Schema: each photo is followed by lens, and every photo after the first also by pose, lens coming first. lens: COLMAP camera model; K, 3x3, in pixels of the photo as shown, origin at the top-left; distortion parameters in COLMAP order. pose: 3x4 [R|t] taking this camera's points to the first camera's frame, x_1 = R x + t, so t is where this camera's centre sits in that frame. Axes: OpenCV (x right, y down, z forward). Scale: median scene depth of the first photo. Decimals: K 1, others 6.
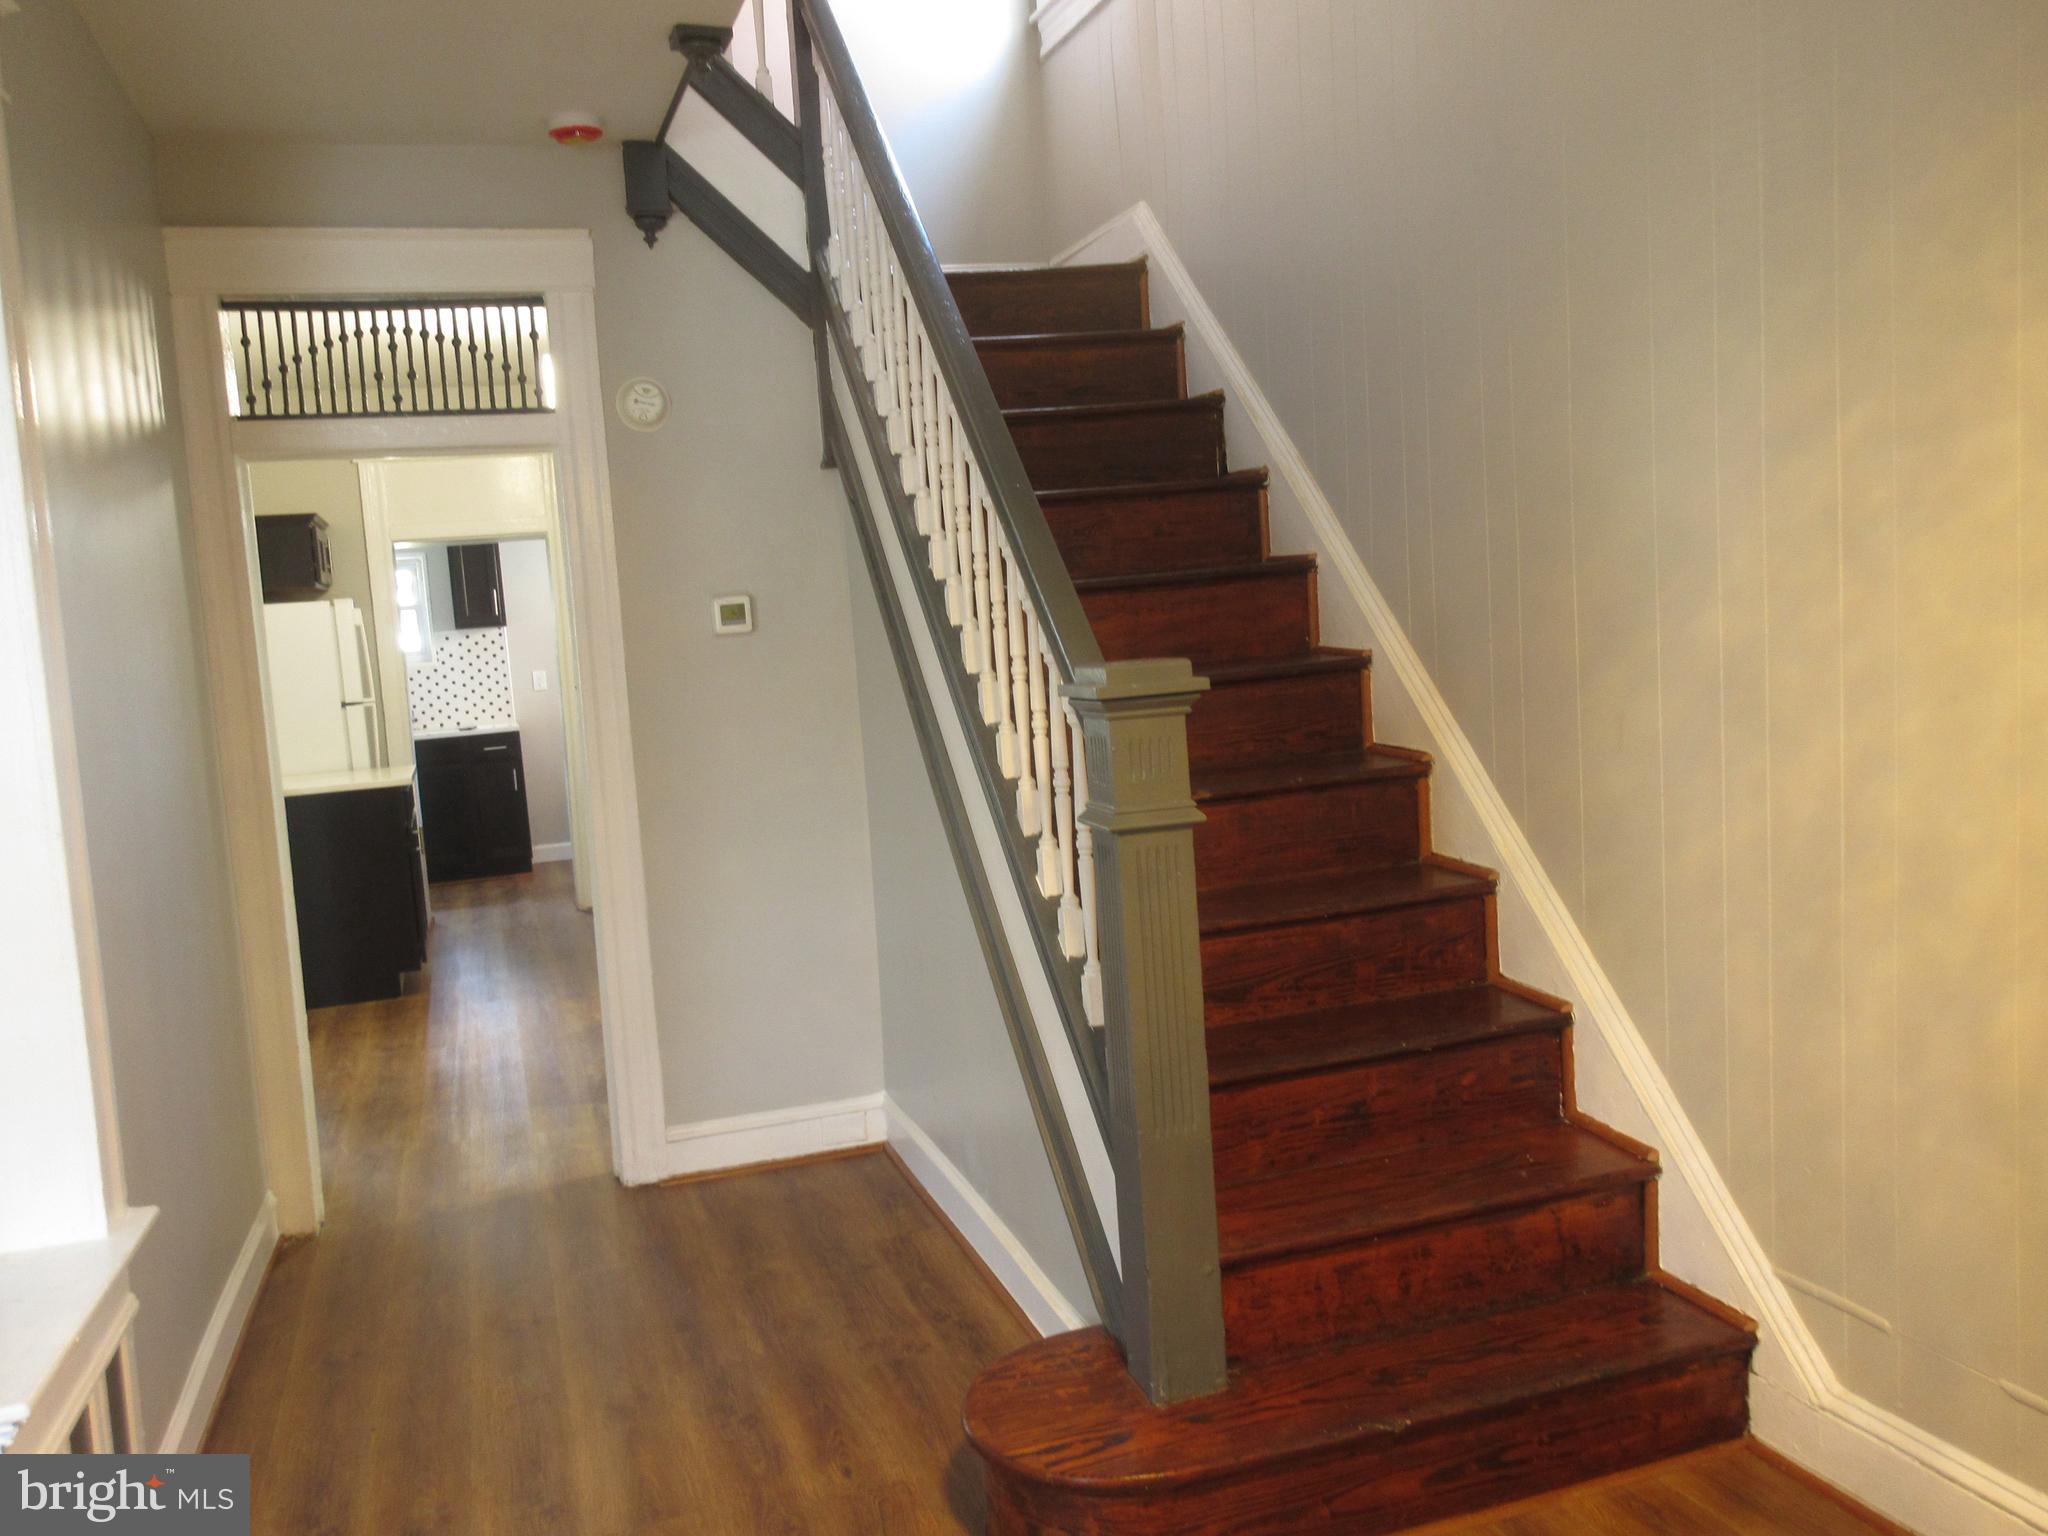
lens RADIAL K [[1686.9, 0, 1025.2], [0, 1686.9, 774.5], [0, 0, 1]] dist [-0.002407, 0.006779]
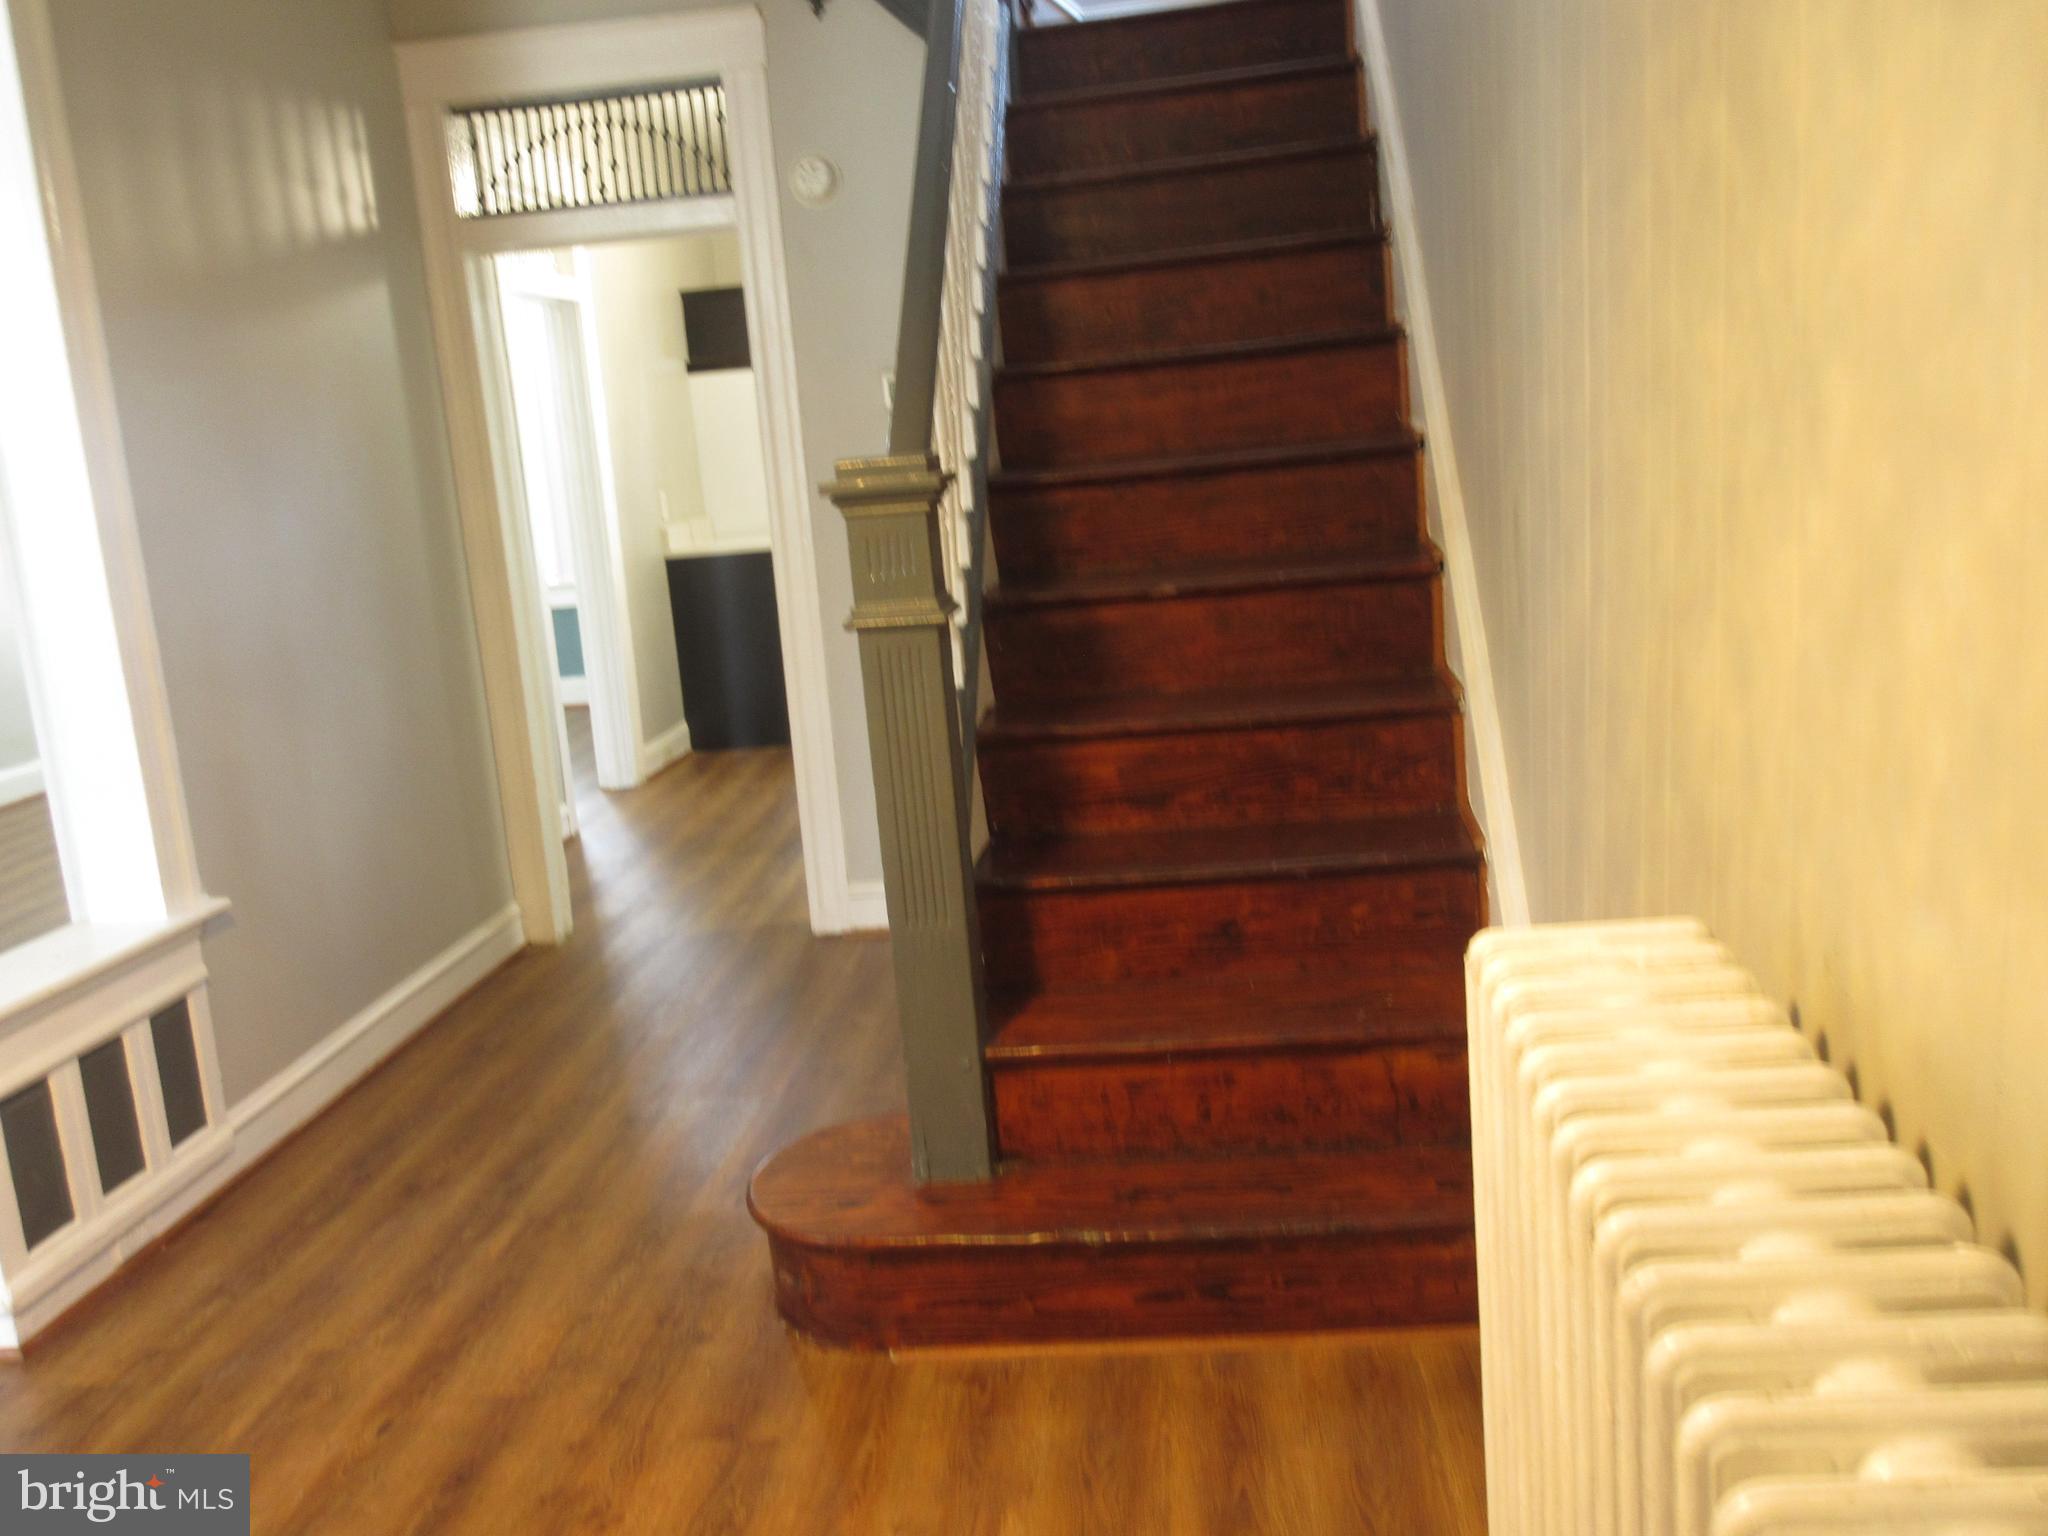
lens RADIAL K [[1770.3, 0, 1033.9], [0, 1770.3, 774.4], [0, 0, 1]] dist [0.003242, -0.013587]
pose [[0.920587, 0.073109, -0.383633, 0.326035], [-0.019853, 0.989812, 0.140987, -0.018764], [0.390032, -0.122175, 0.912660, 0.036169]]
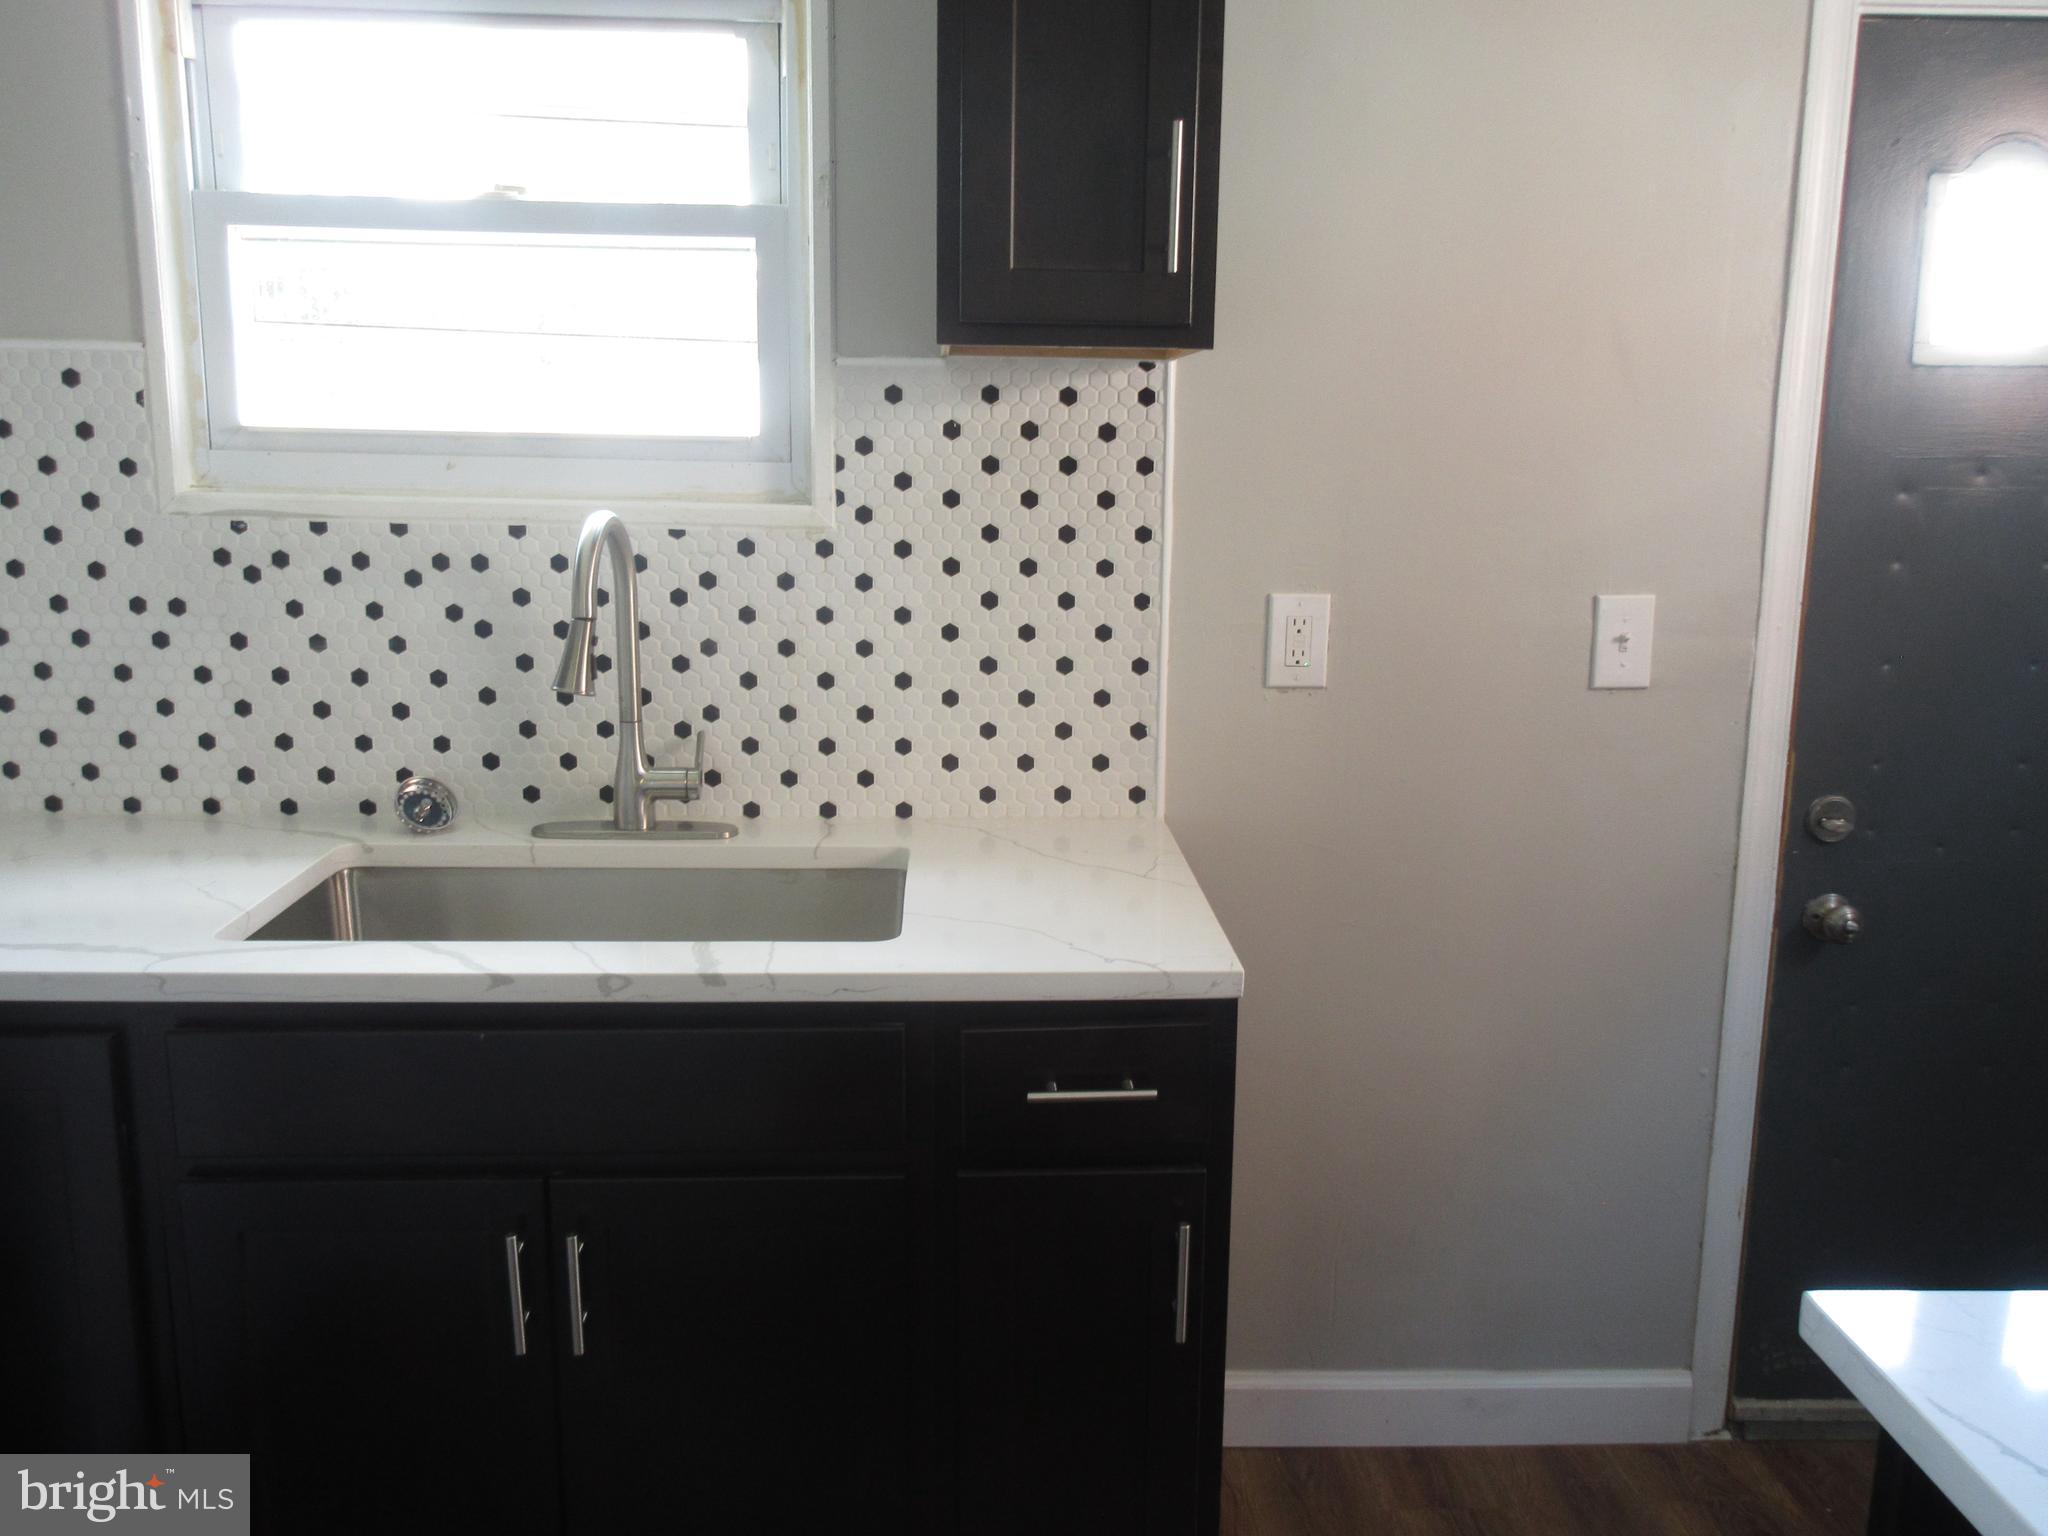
lens RADIAL K [[1686.9, 0, 1015.0], [0, 1686.9, 773.1], [0, 0, 1]] dist [-0.002407, 0.006779]
pose [[0.957819, 0.136791, -0.252728, -0.652952], [-0.107776, 0.986241, 0.125350, -0.151137], [0.266398, -0.092825, 0.959383, 1.937690]]
